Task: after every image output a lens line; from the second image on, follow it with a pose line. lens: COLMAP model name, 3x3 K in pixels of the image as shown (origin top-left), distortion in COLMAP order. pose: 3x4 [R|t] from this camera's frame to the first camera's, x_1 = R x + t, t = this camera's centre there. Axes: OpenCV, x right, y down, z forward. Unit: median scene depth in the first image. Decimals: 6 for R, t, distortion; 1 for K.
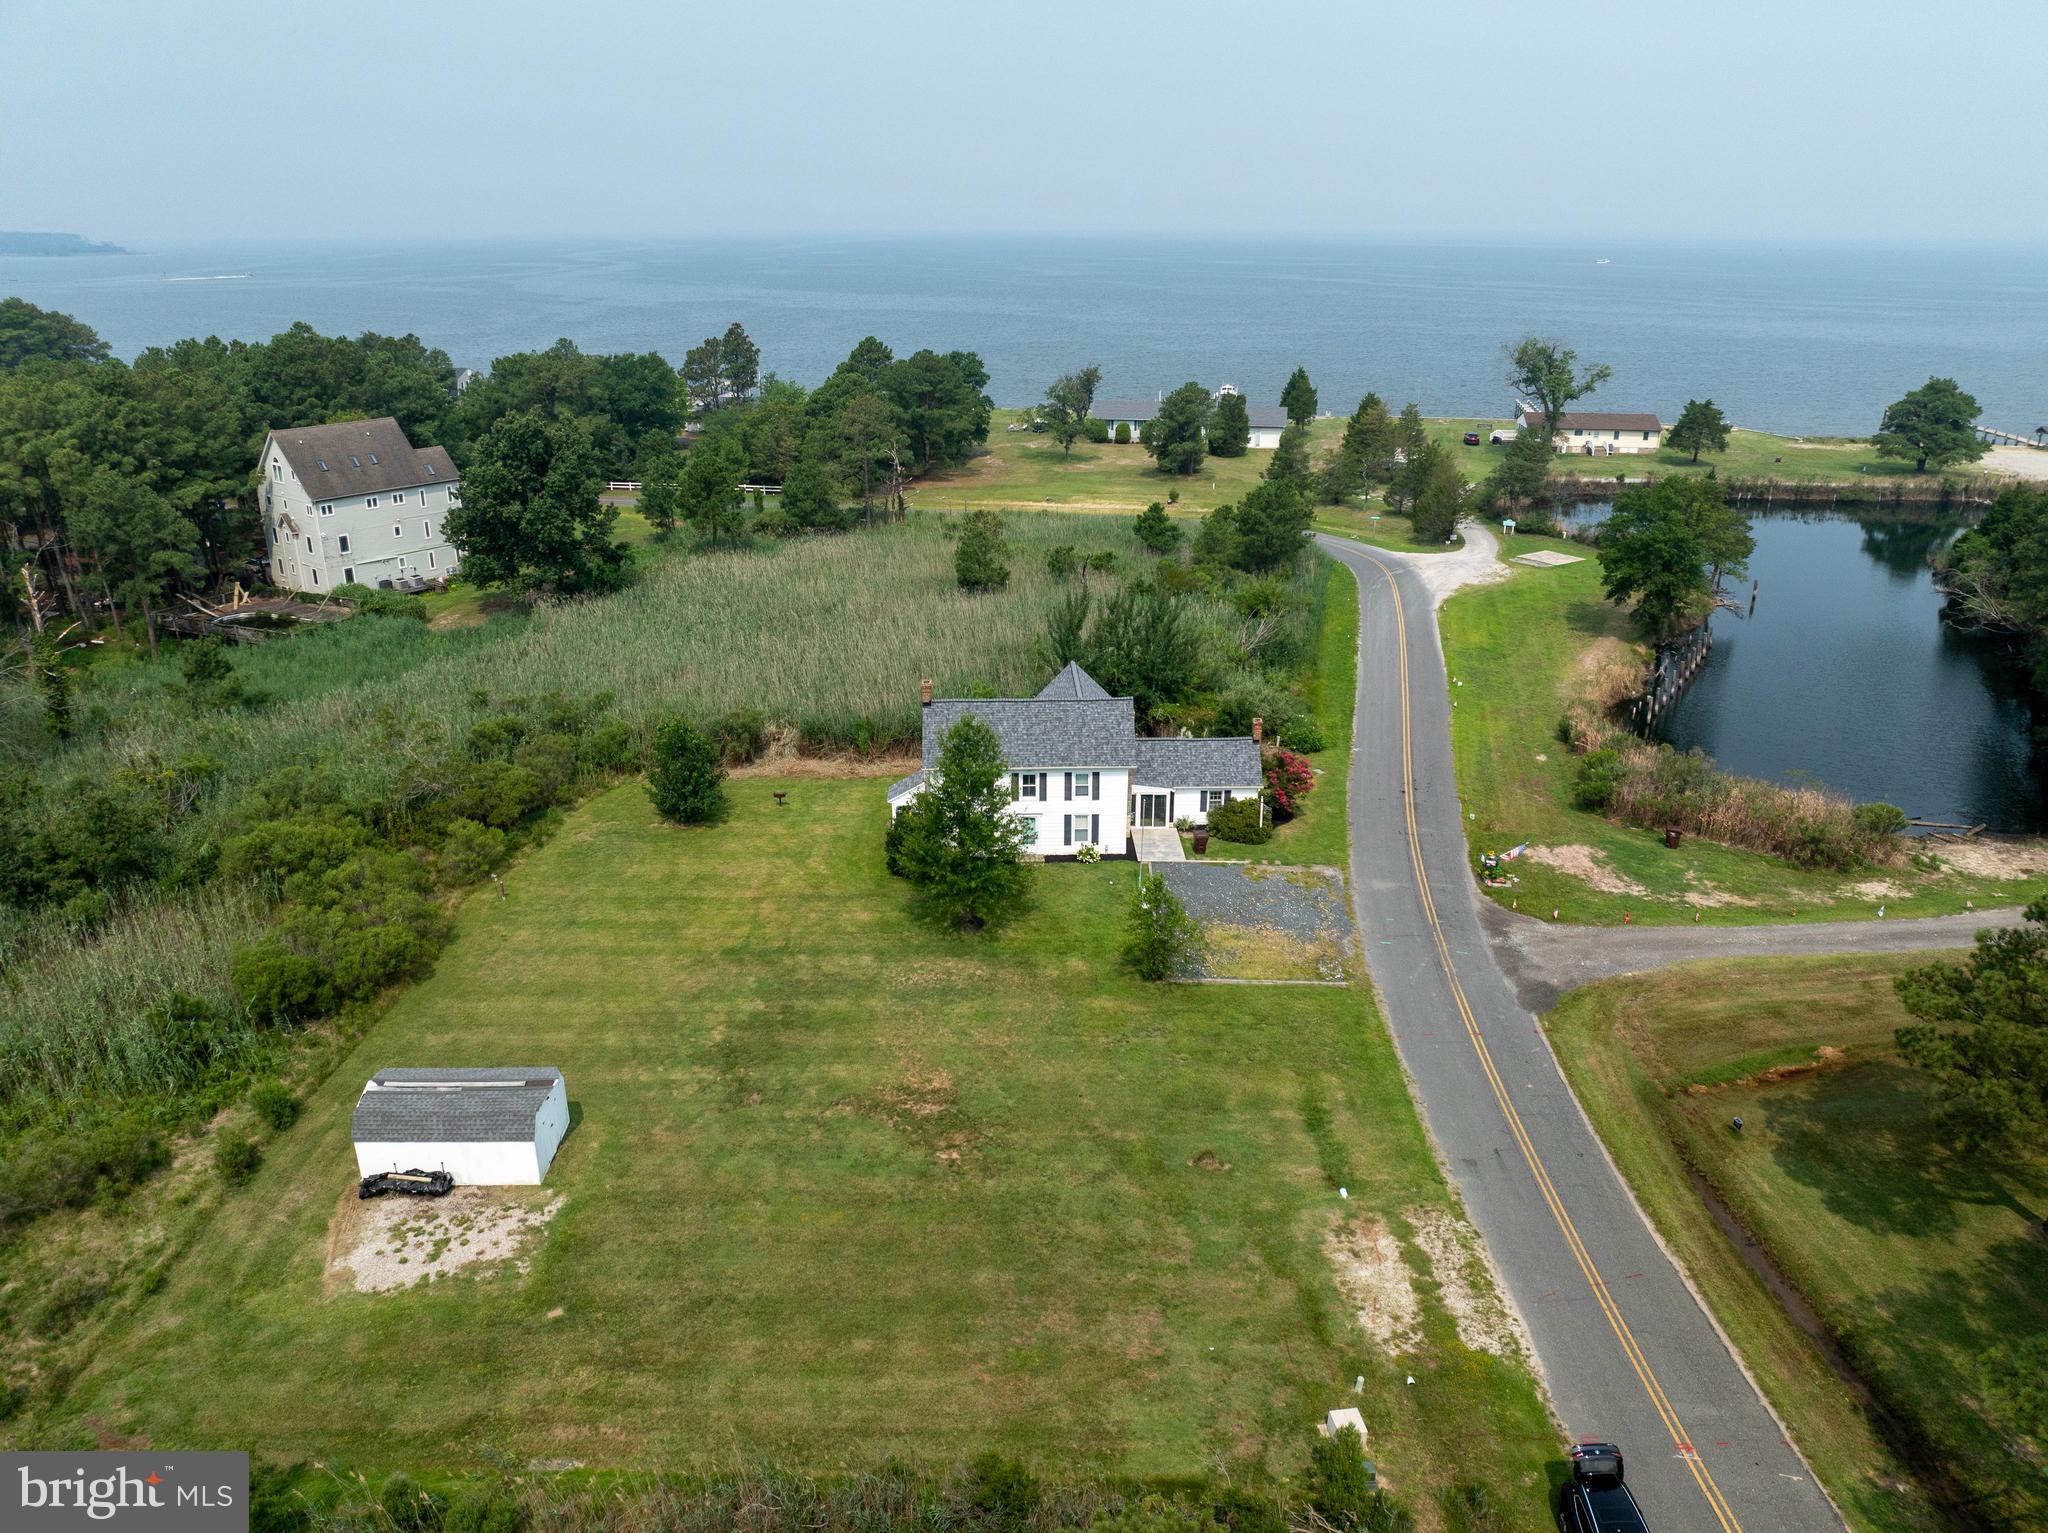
lens RADIAL K [[1437.6, 0, 1025.7], [0, 1437.6, 767.4], [0, 0, 1]] dist [-0.038182, -0.002377]
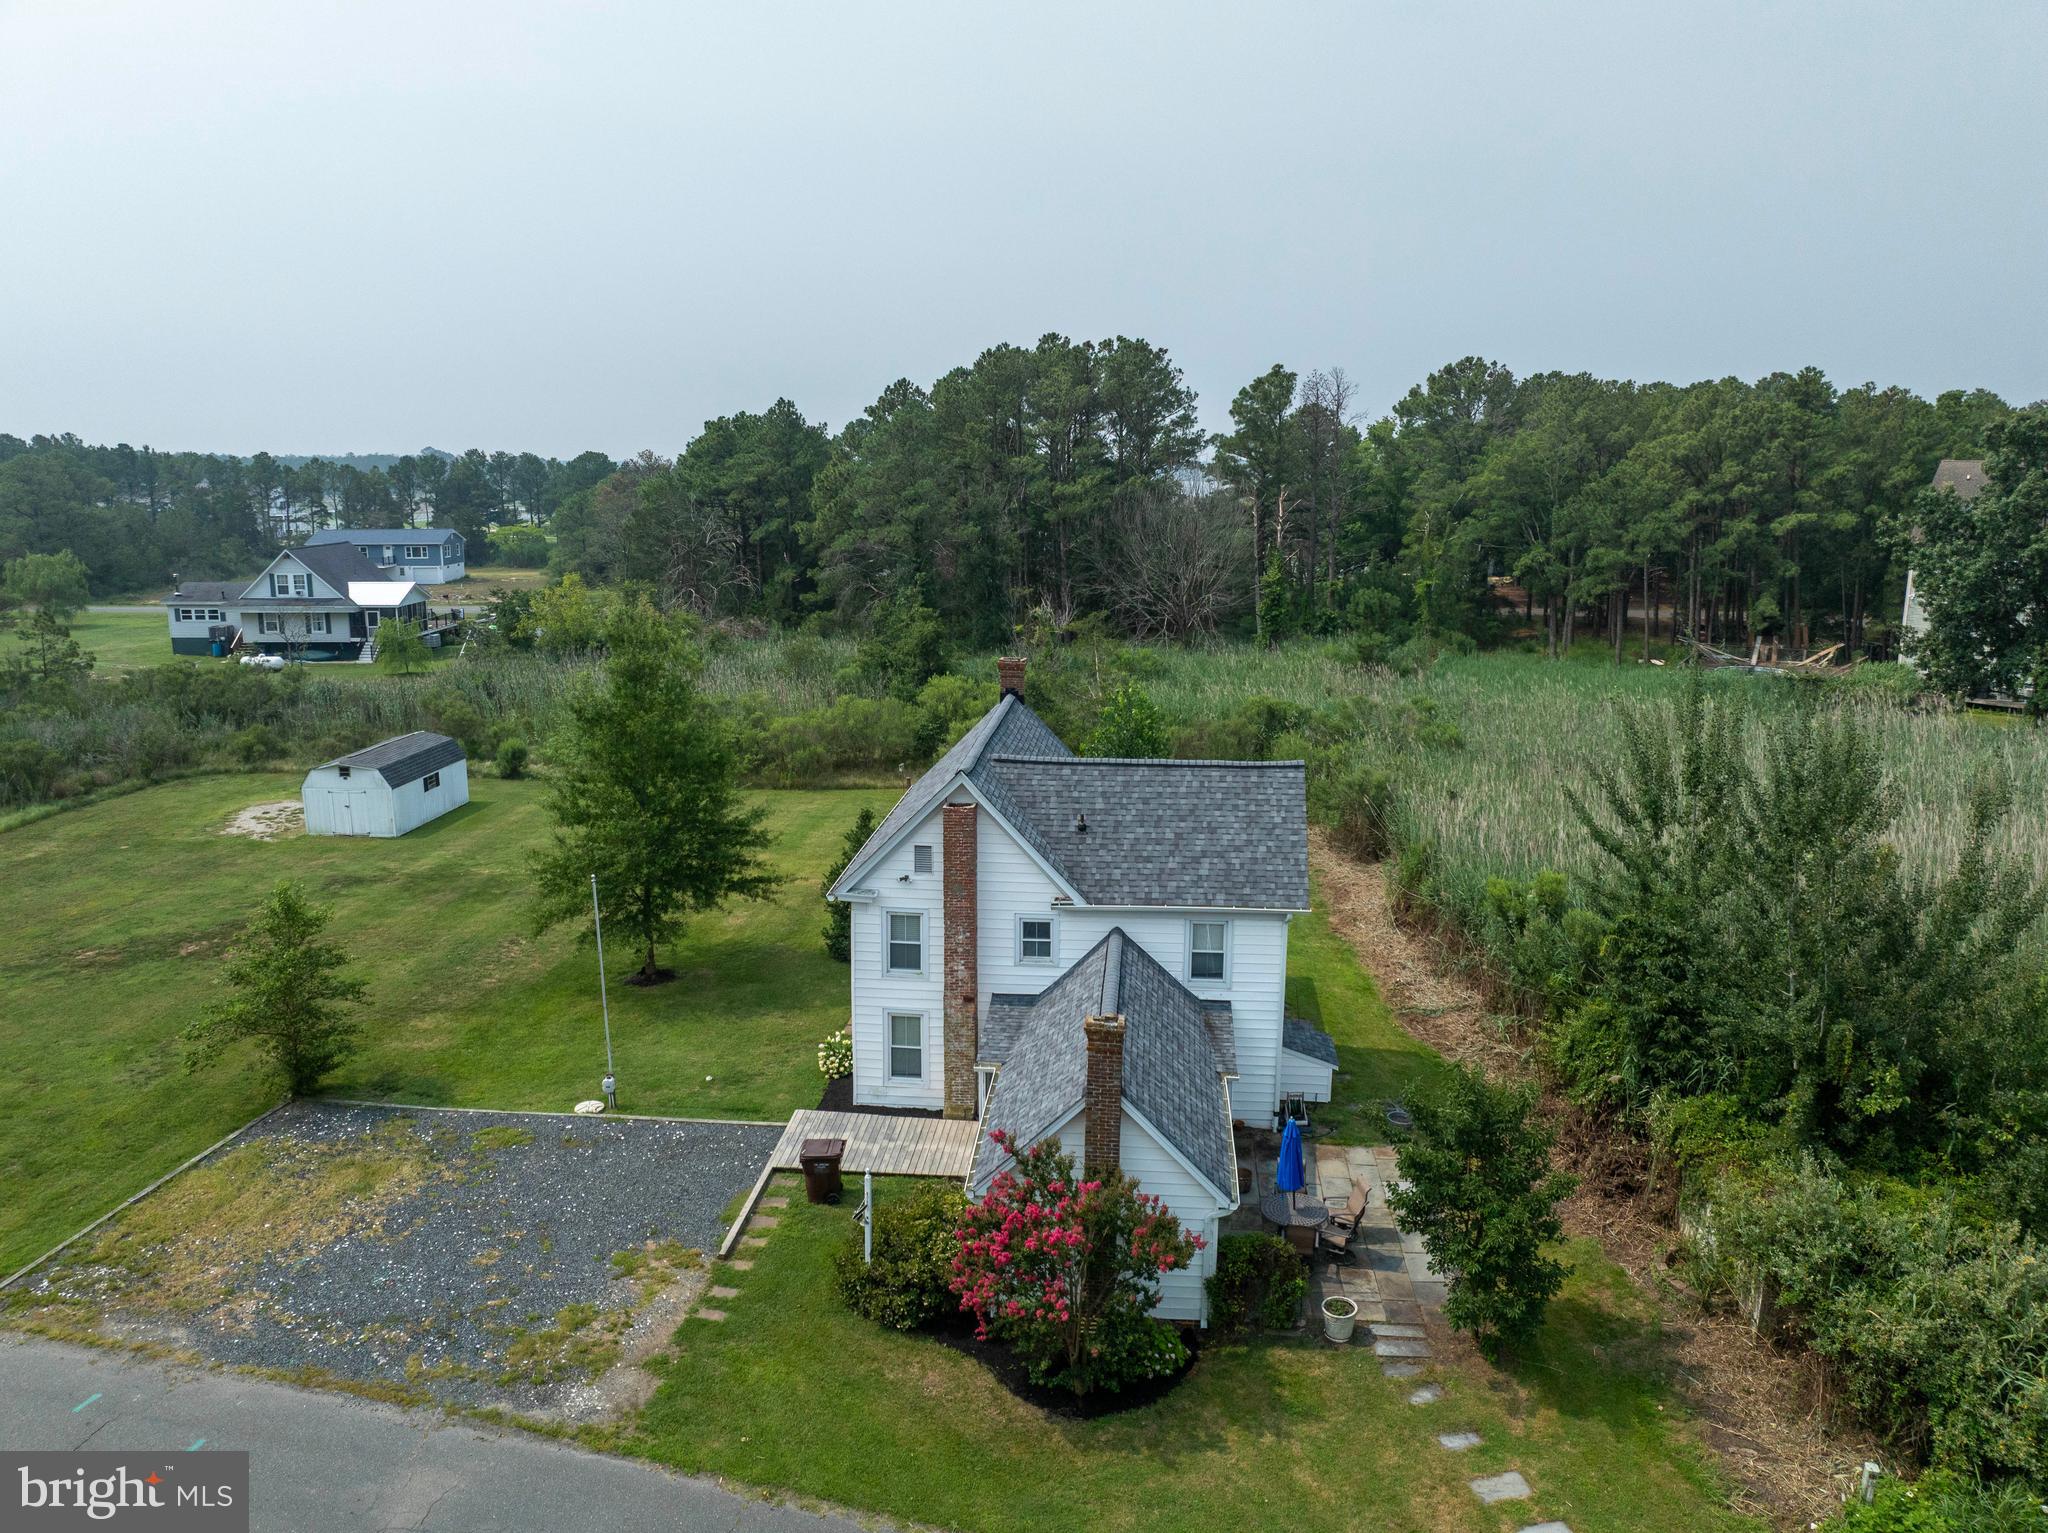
lens RADIAL K [[1452.3, 0, 1027.3], [0, 1452.3, 734.6], [0, 0, 1]] dist [-0.045141, 0.007045]
pose [[-0.109901, 0.185161, -0.976544, 0.447780], [-0.355270, 0.910271, 0.212577, -0.145104], [0.928281, 0.370299, -0.034258, 0.990698]]
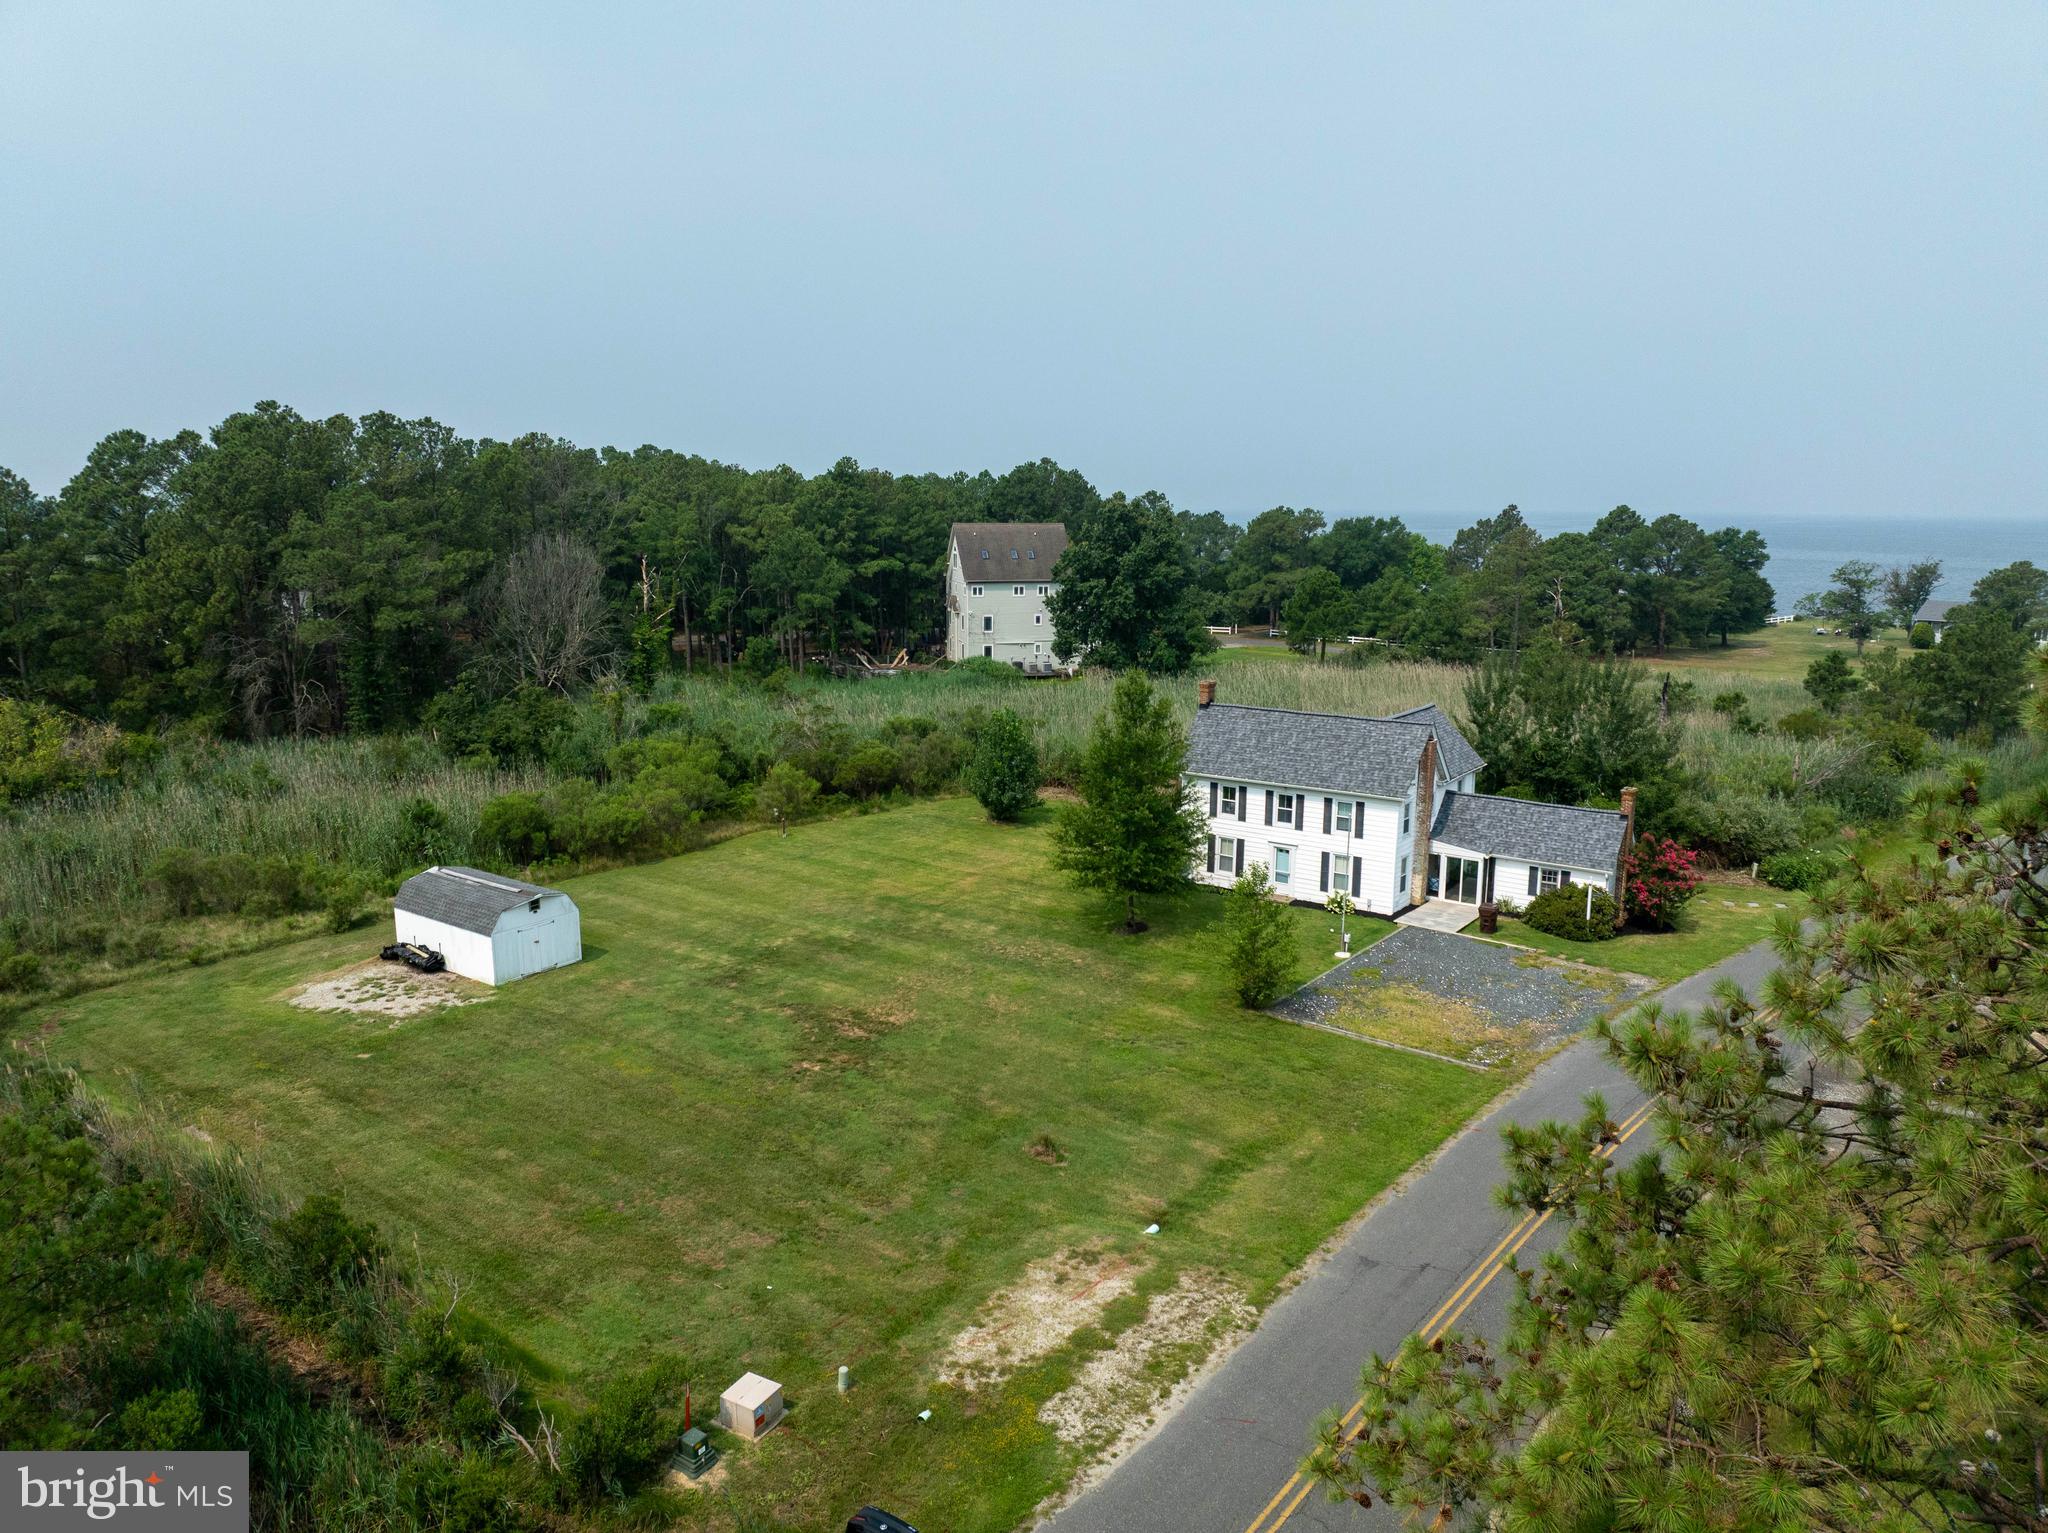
lens RADIAL K [[1437.6, 0, 1025.7], [0, 1437.6, 767.4], [0, 0, 1]] dist [-0.038182, -0.002377]
pose [[0.797382, 0.114373, -0.592538, 0.355947], [-0.219967, 0.969411, -0.108893, 0.108024], [0.561958, 0.217168, 0.798149, 0.232534]]
